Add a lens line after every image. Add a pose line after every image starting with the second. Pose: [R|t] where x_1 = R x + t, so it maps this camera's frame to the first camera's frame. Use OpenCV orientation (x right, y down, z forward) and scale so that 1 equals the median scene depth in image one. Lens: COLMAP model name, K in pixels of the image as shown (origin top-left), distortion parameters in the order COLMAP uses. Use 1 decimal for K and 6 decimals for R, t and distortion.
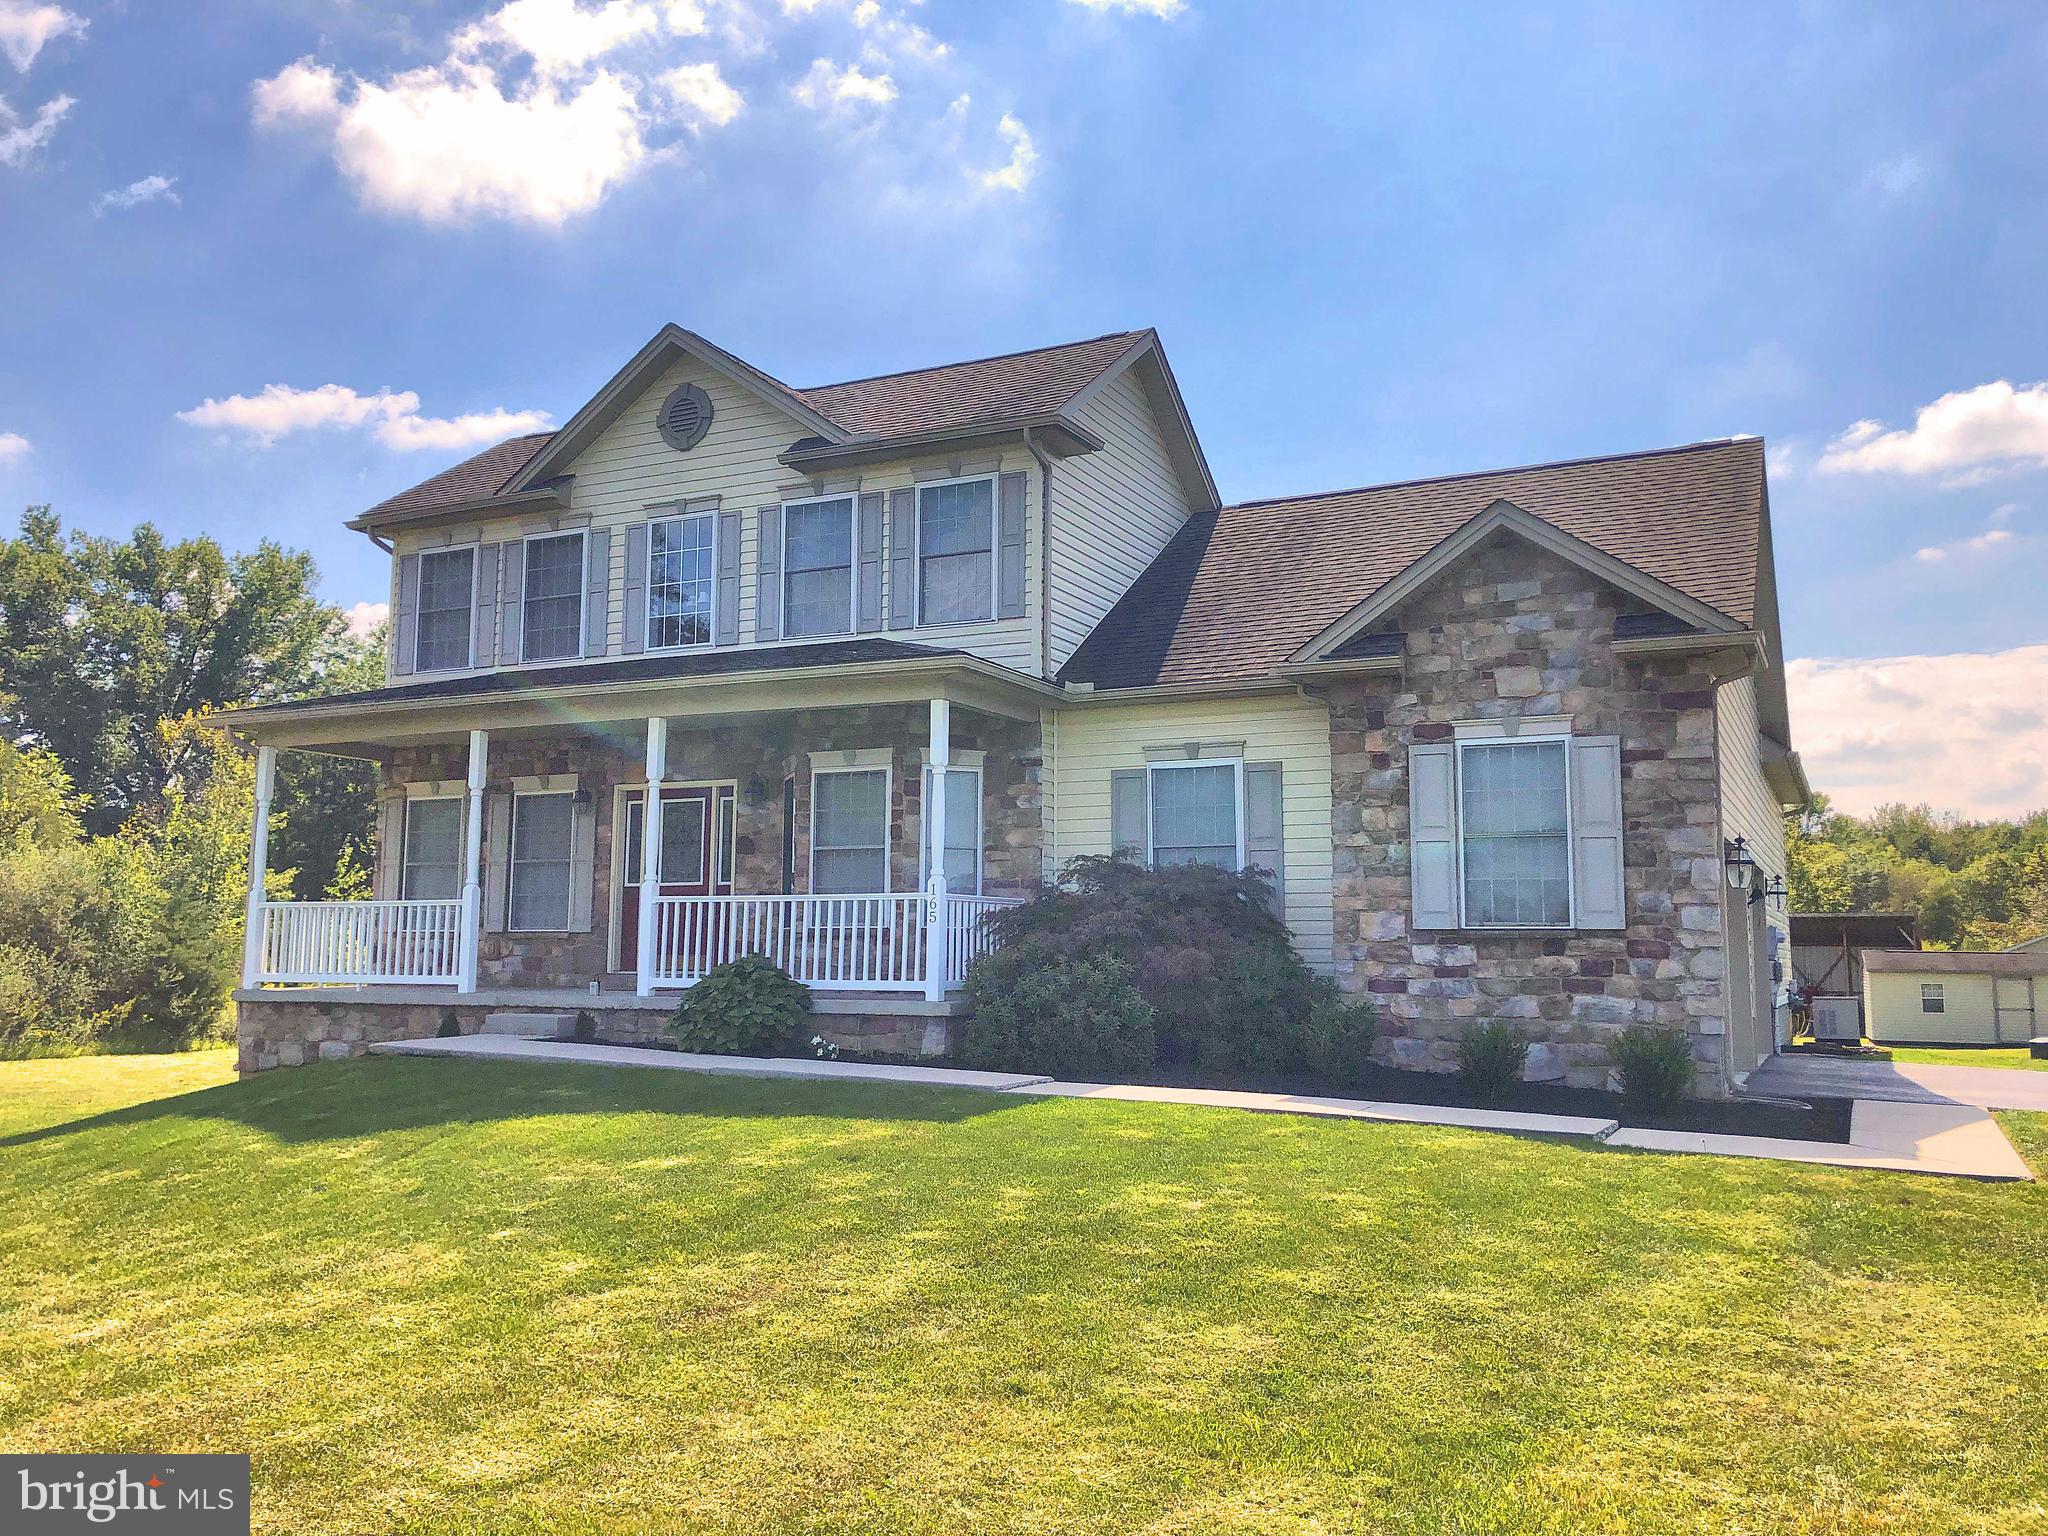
lens RADIAL K [[1681.3, 0, 1024.1], [0, 1681.3, 768.5], [0, 0, 1]] dist [0.049823, 0.006994]
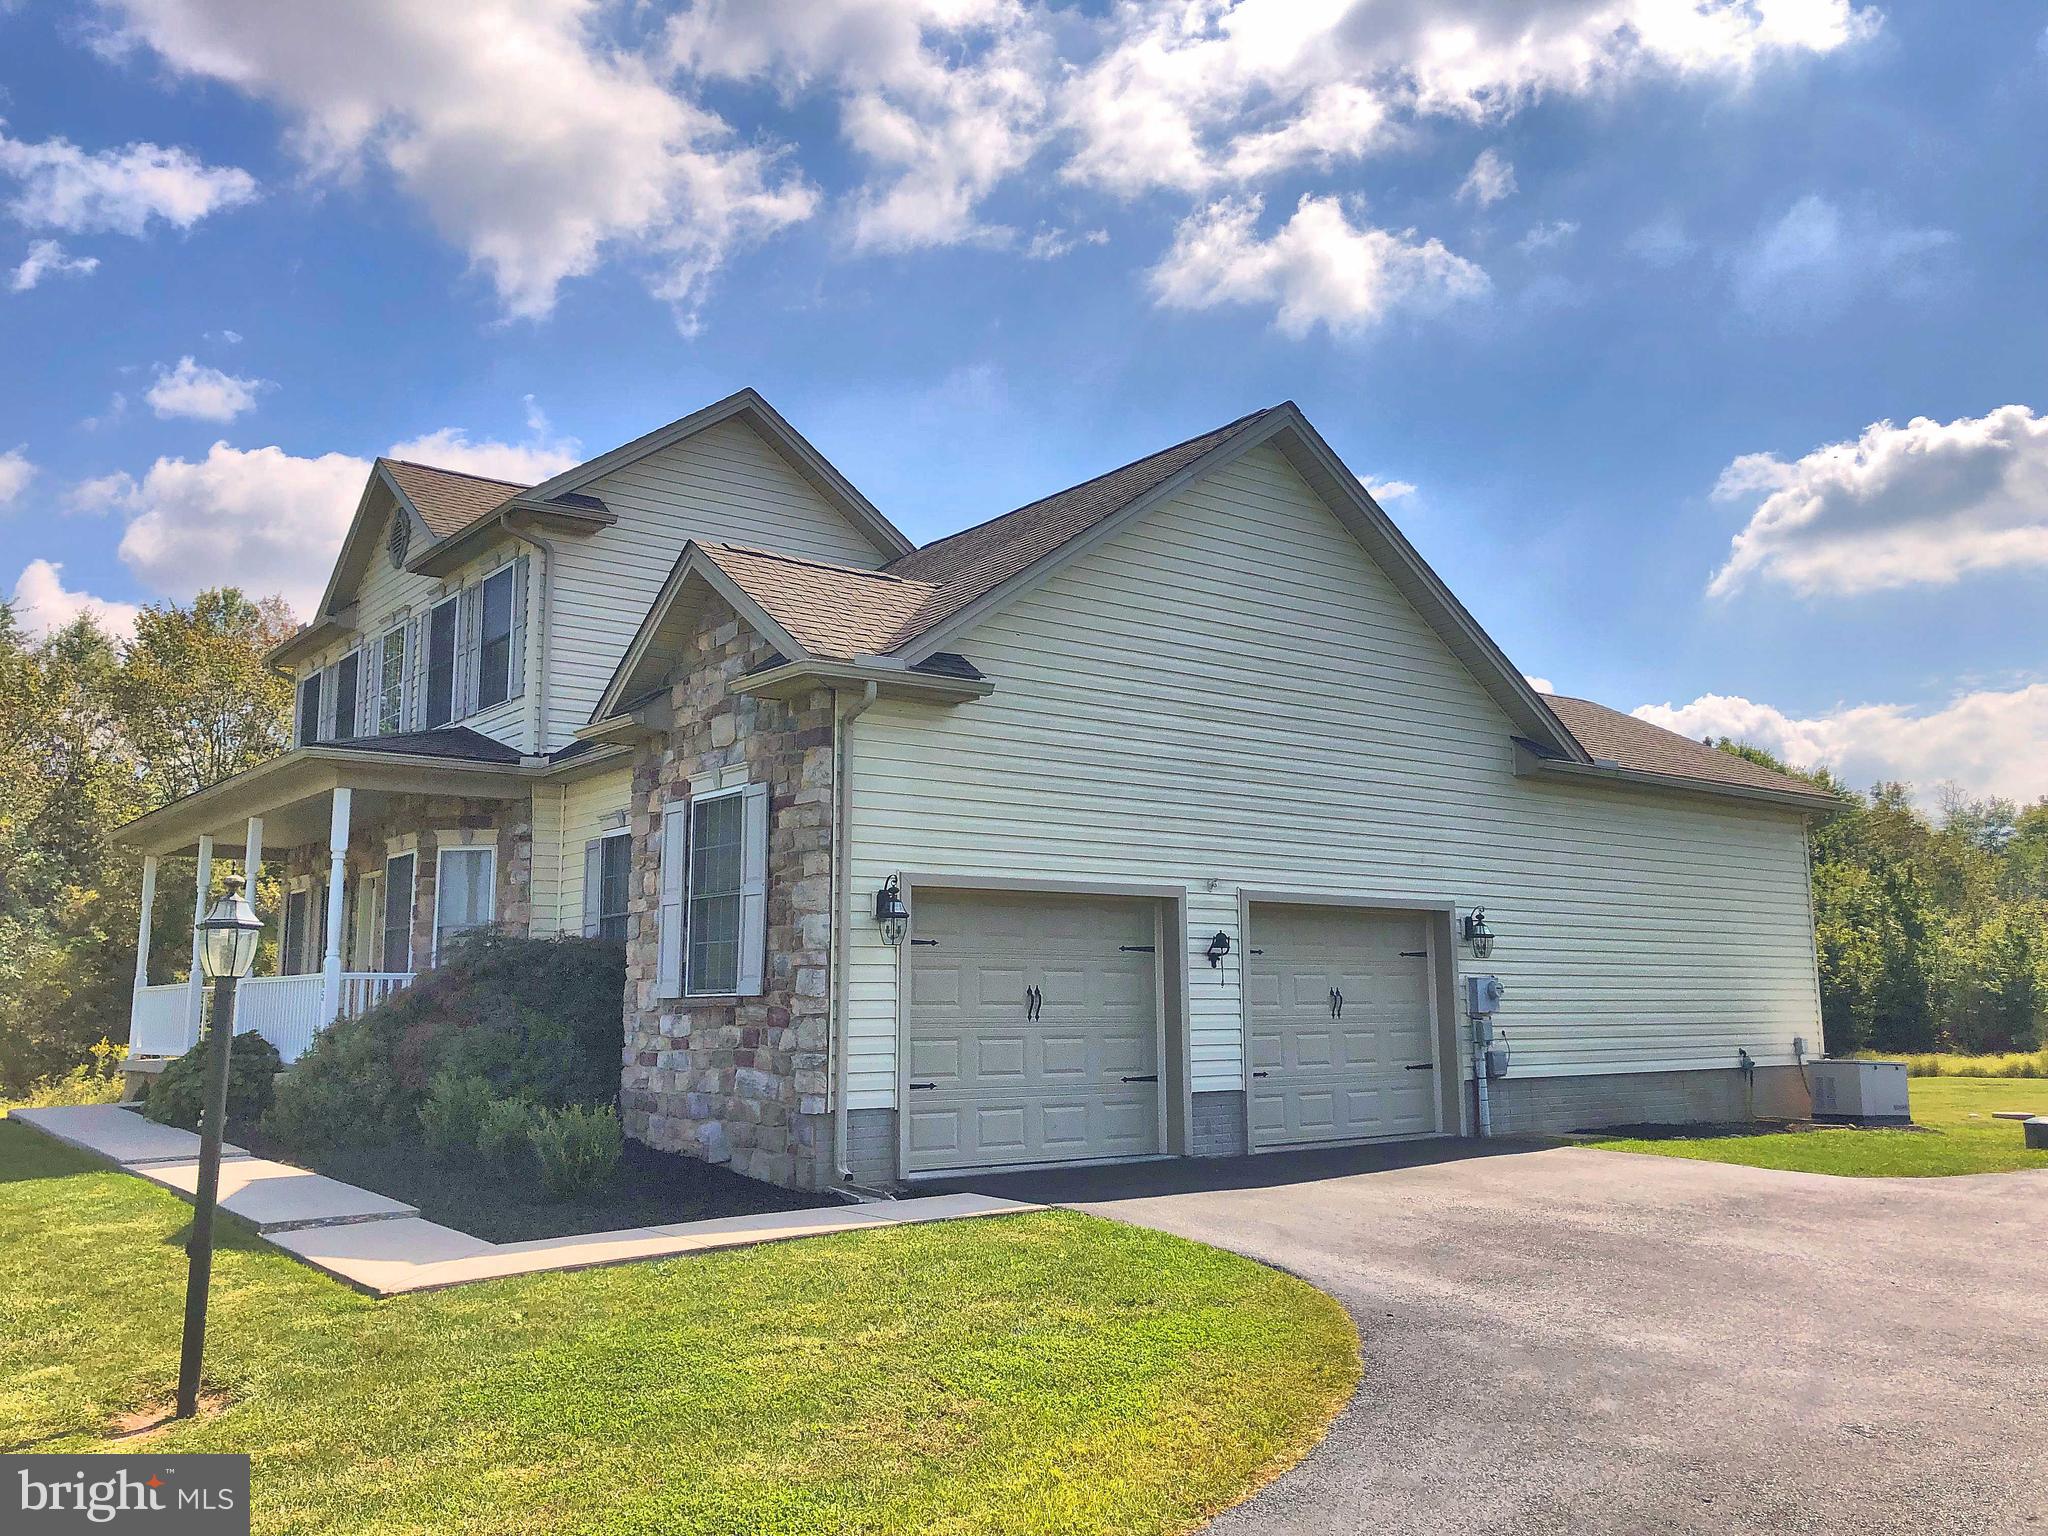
lens RADIAL K [[1681.3, 0, 1022.4], [0, 1681.3, 766.1], [0, 0, 1]] dist [0.049823, 0.006994]
pose [[0.904969, -0.079897, -0.417908, 0.685324], [0.069767, 0.996781, -0.039488, 0.013881], [0.419718, 0.006580, 0.907631, 0.187140]]
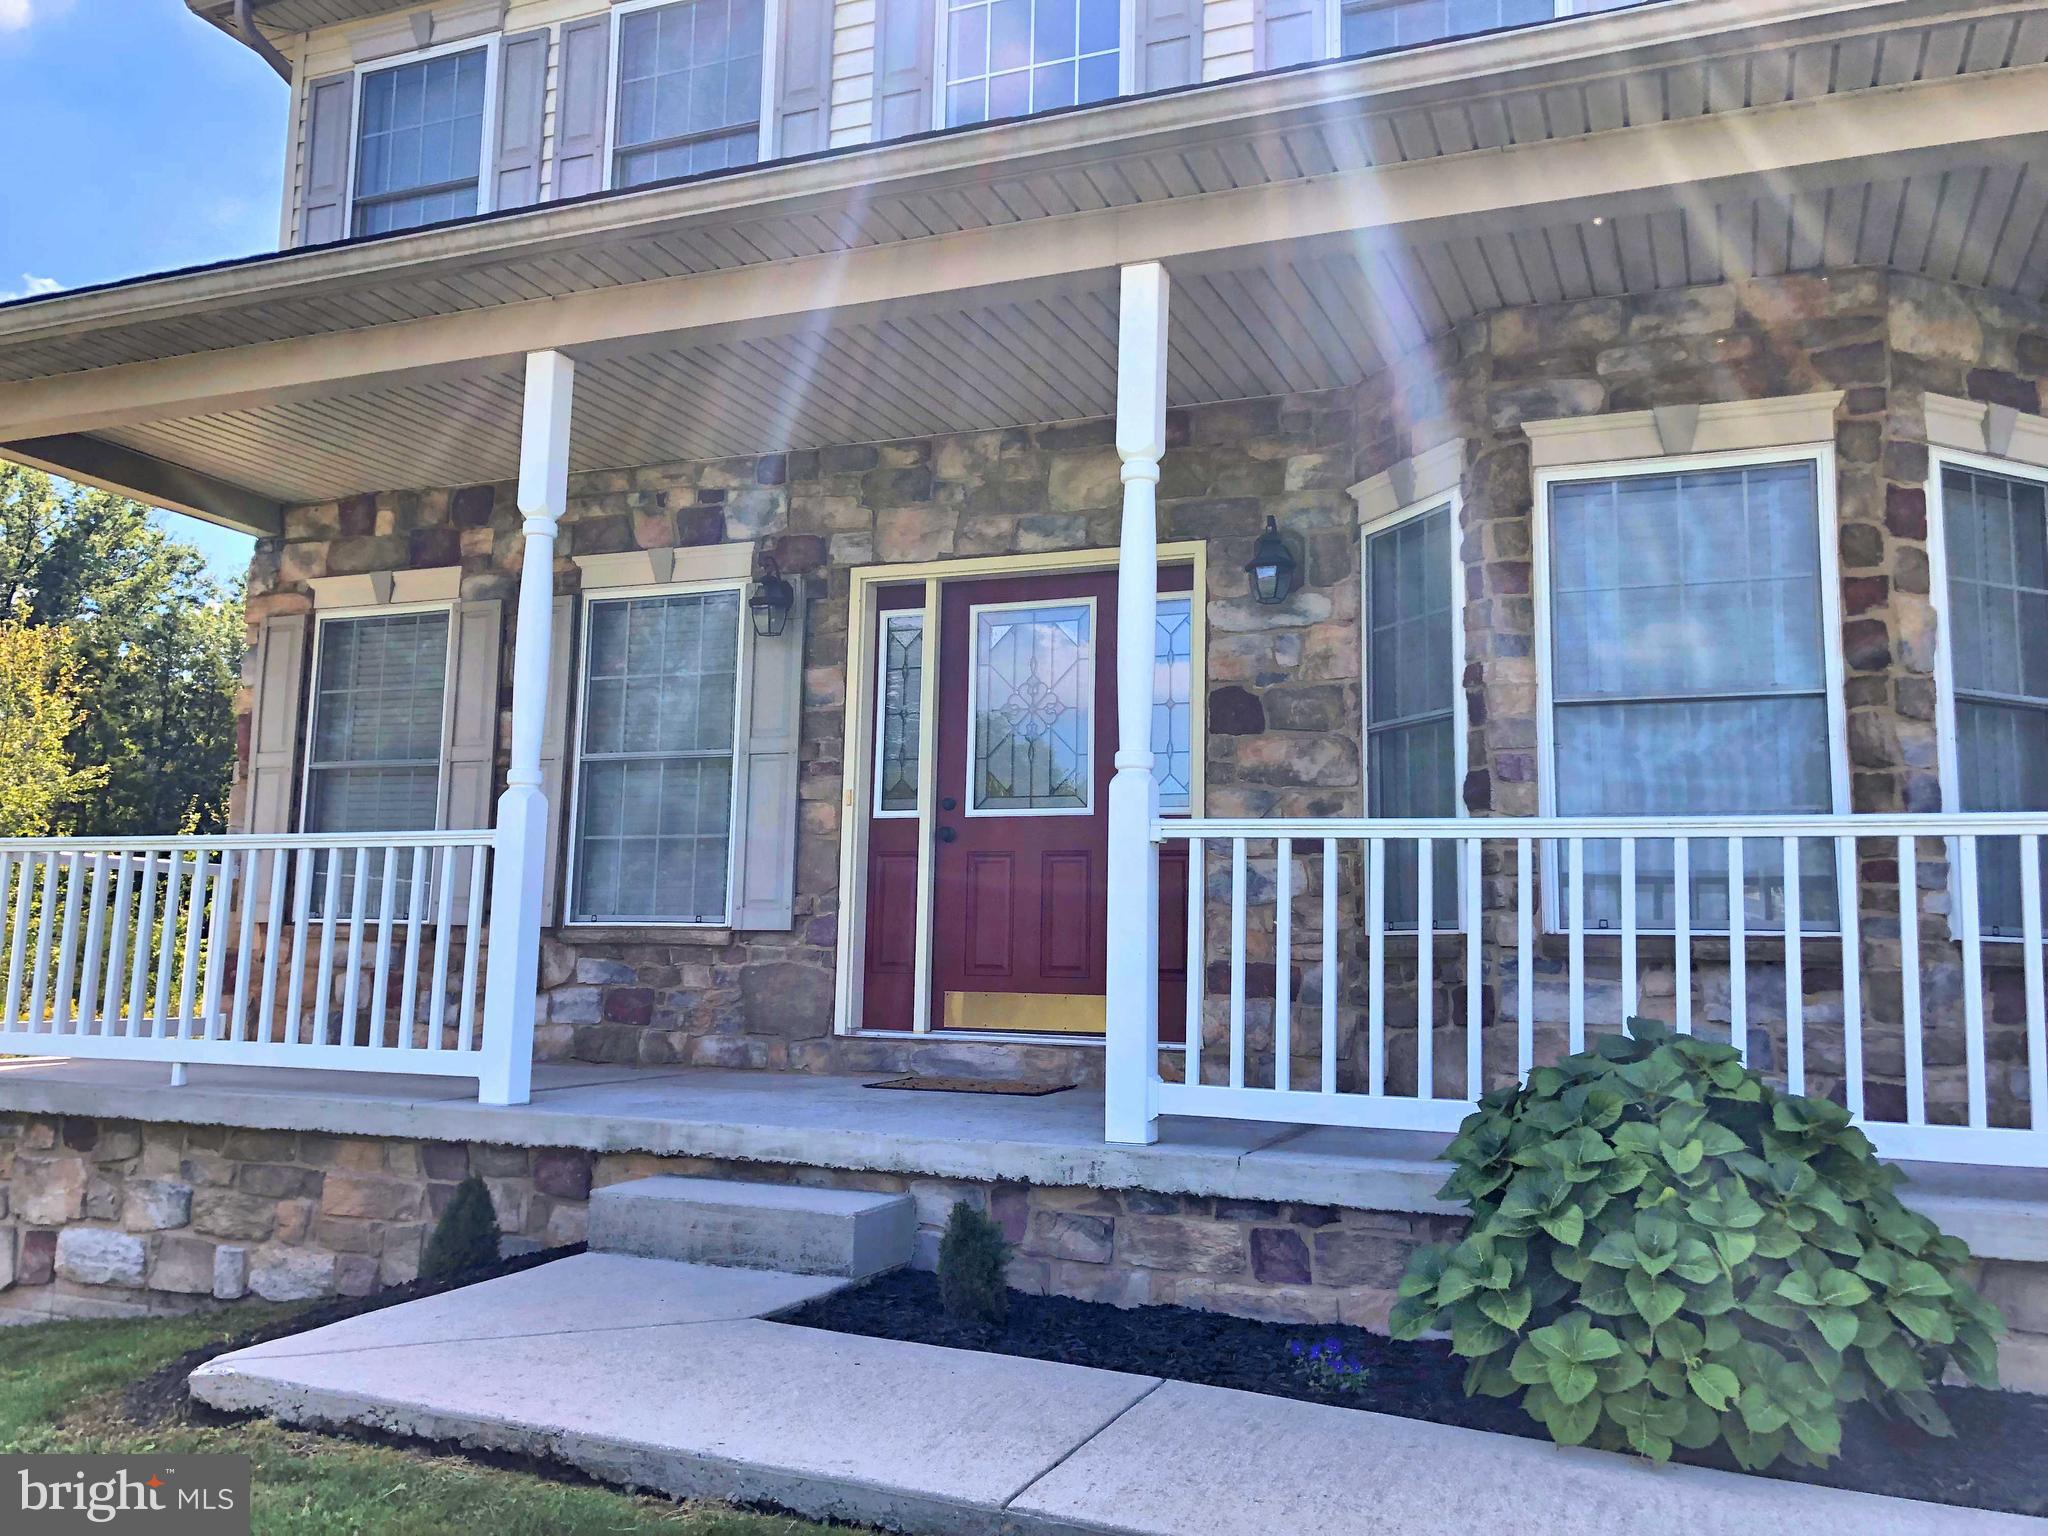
lens RADIAL K [[1681.3, 0, 1023.5], [0, 1681.3, 763.2], [0, 0, 1]] dist [0.049823, 0.006994]
pose [[0.997290, 0.024086, 0.069521, -0.251302], [-0.023493, 0.999681, -0.009324, 0.065296], [-0.069723, 0.007665, 0.997537, 0.654892]]
